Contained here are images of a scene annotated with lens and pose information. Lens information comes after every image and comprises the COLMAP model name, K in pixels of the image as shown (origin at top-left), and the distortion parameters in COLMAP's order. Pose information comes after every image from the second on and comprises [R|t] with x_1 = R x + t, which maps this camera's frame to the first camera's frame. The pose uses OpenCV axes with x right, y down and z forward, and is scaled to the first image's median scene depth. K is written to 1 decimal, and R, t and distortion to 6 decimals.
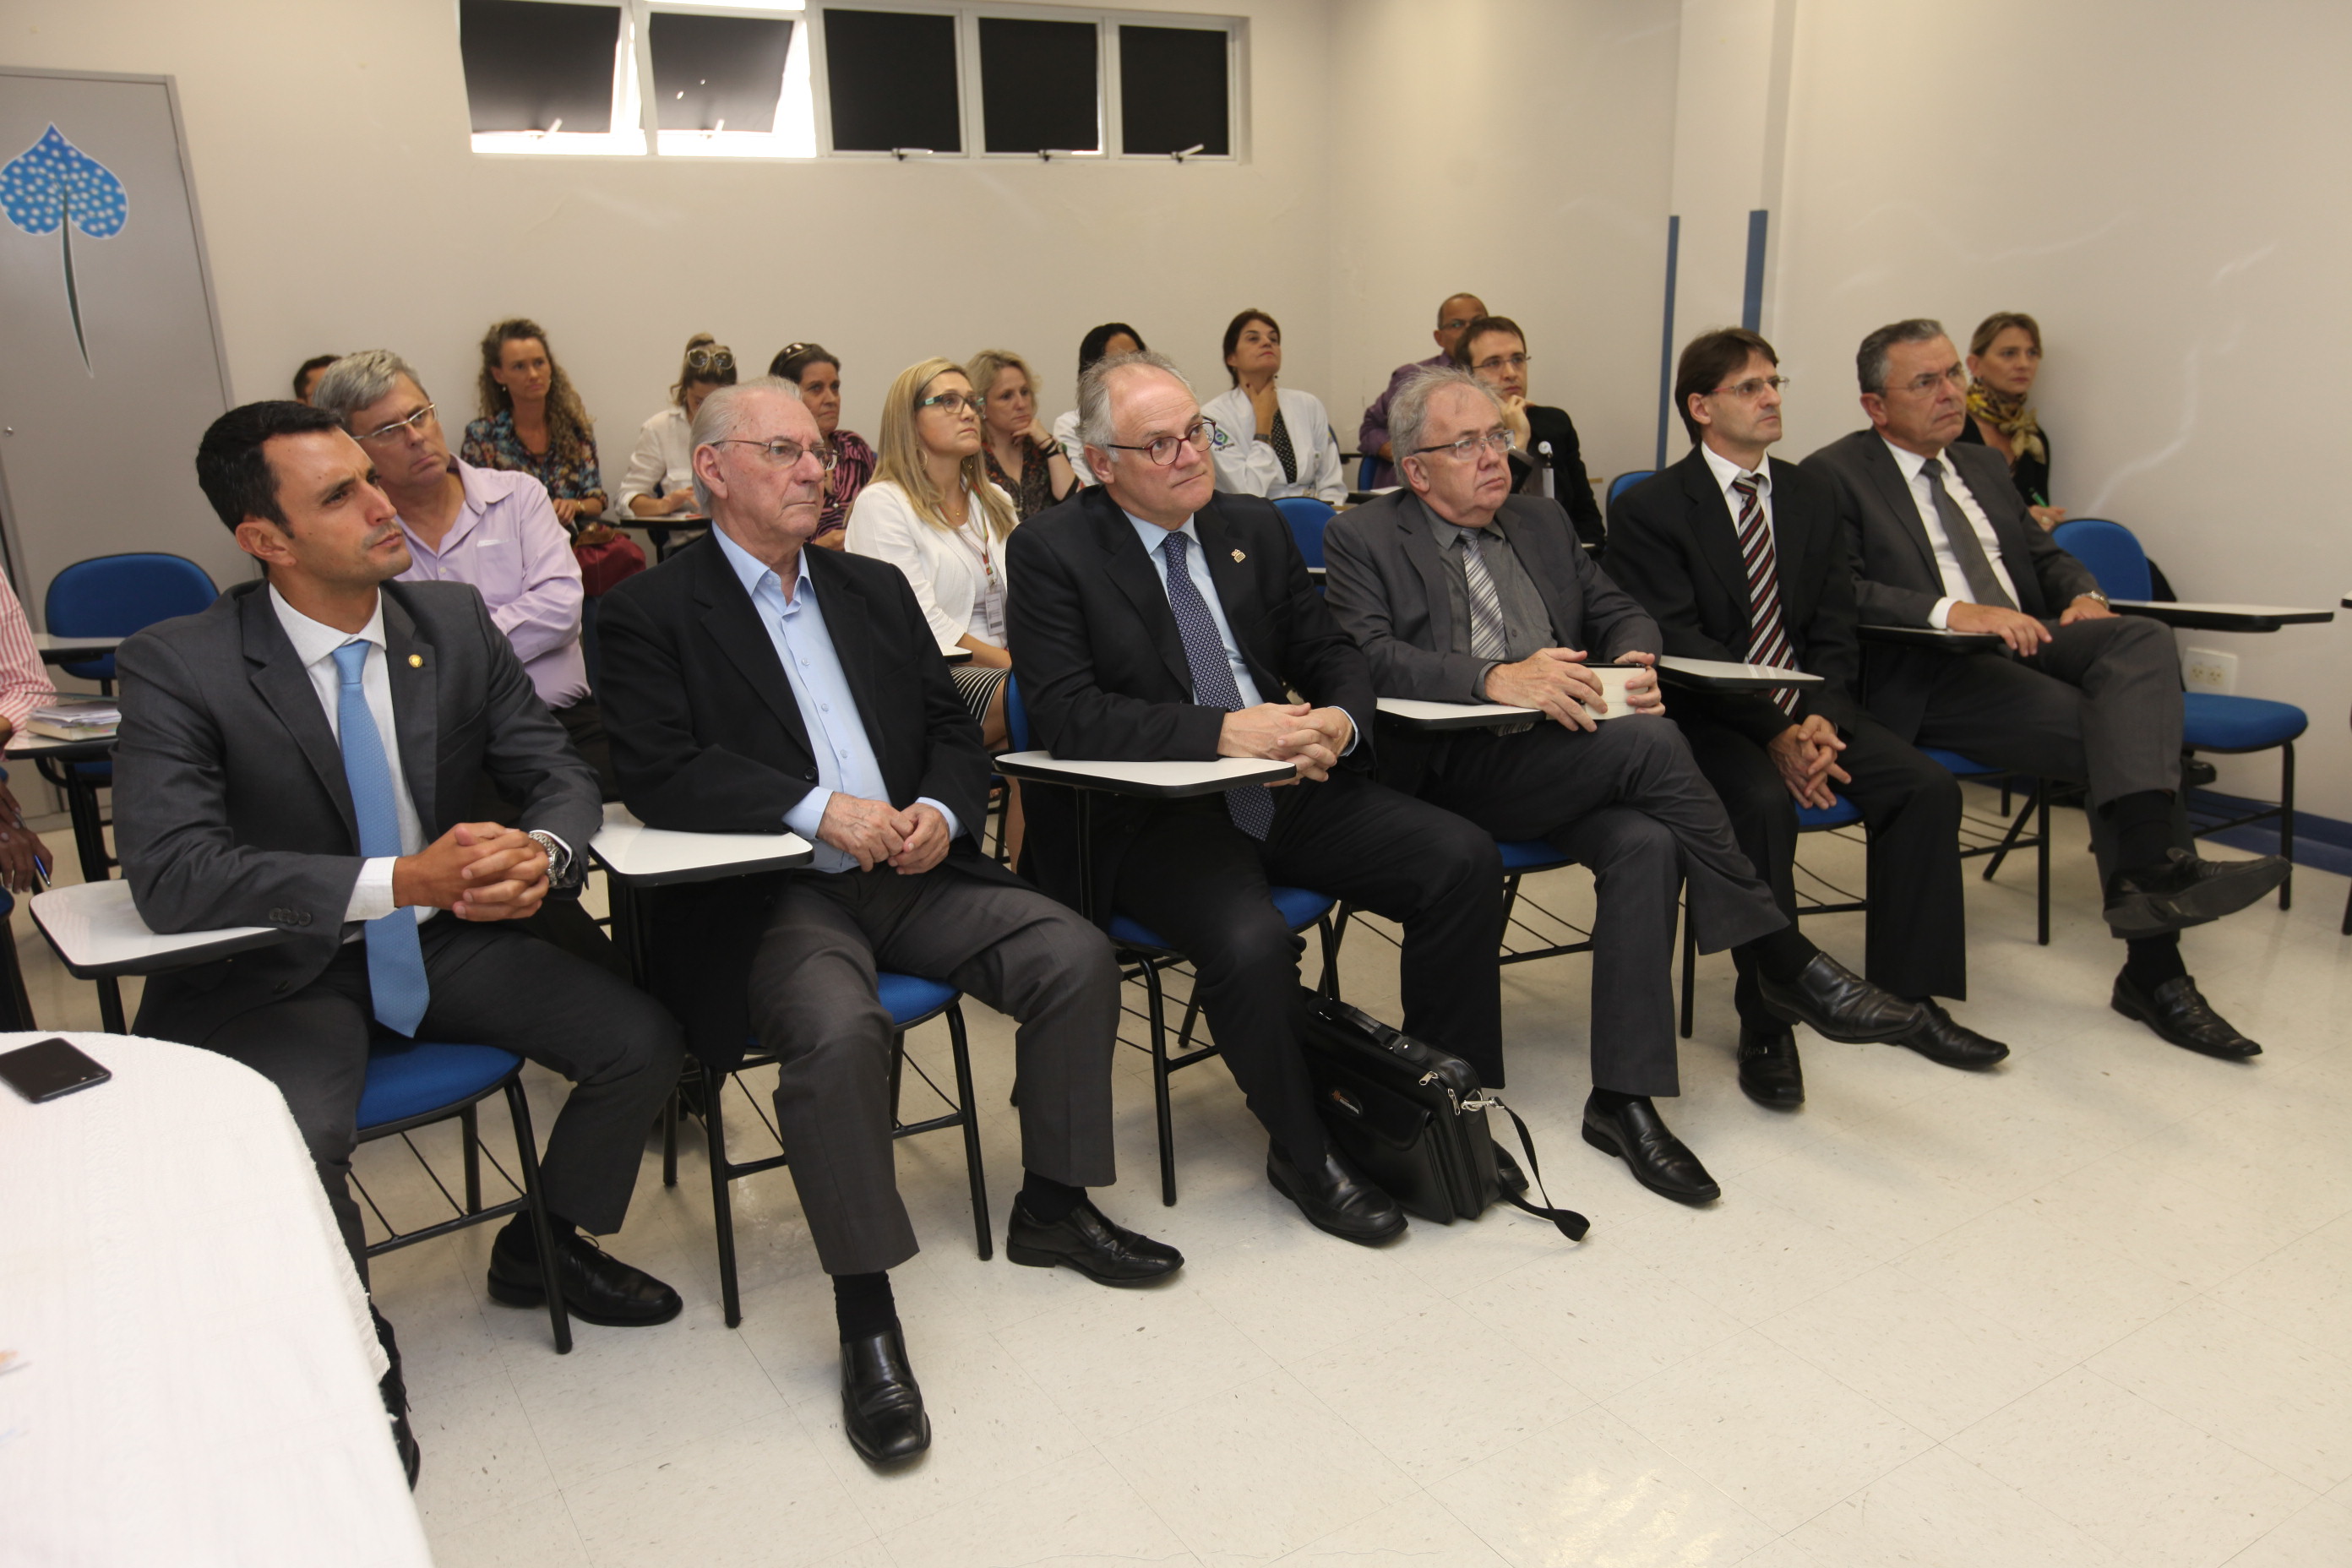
lens RADIAL K [[1782.3, 0, 1172.7], [0, 1782.3, 772.8], [0, 0, 1]] dist [0.051854, 0.007529]
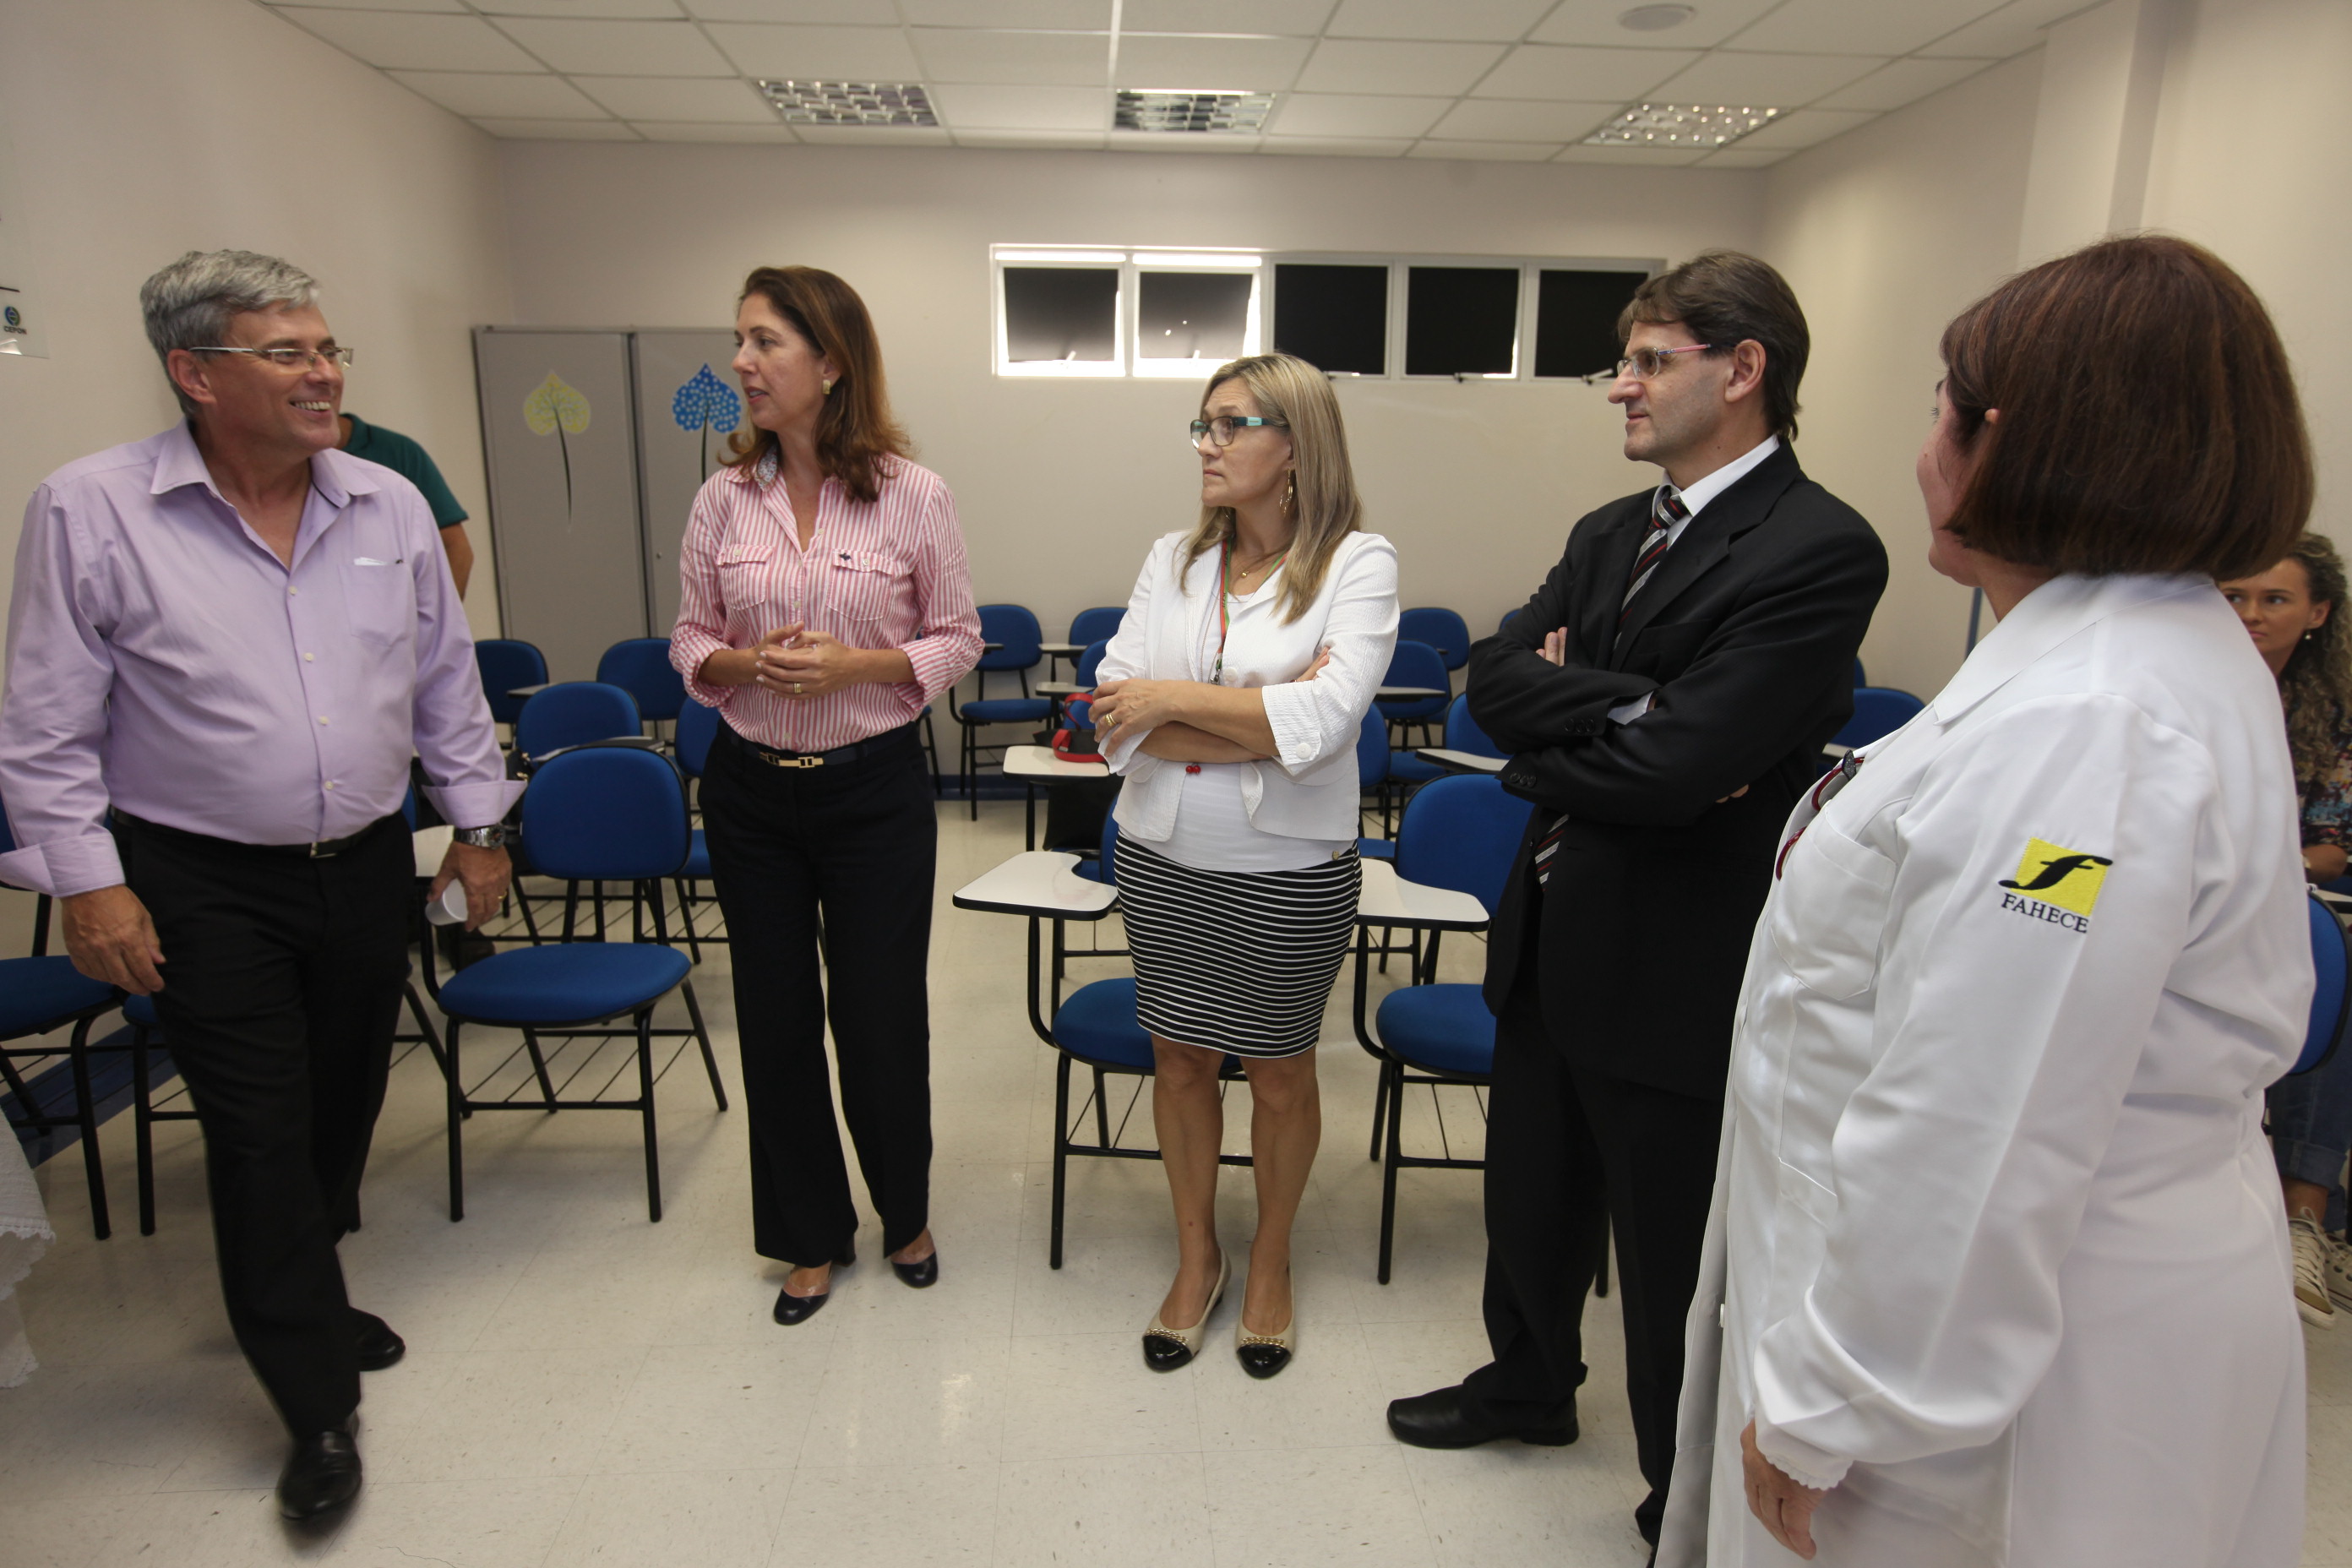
lens RADIAL K [[1425.3, 0, 1176.0], [0, 1425.3, 784.0], [0, 0, 1]] dist [-0.004205, 0.000765]
pose [[0.870004, 0.142211, -0.472091, 0.267631], [-0.165975, 0.986091, -0.008824, -0.043794], [0.464269, 0.086032, 0.881506, 0.116865]]
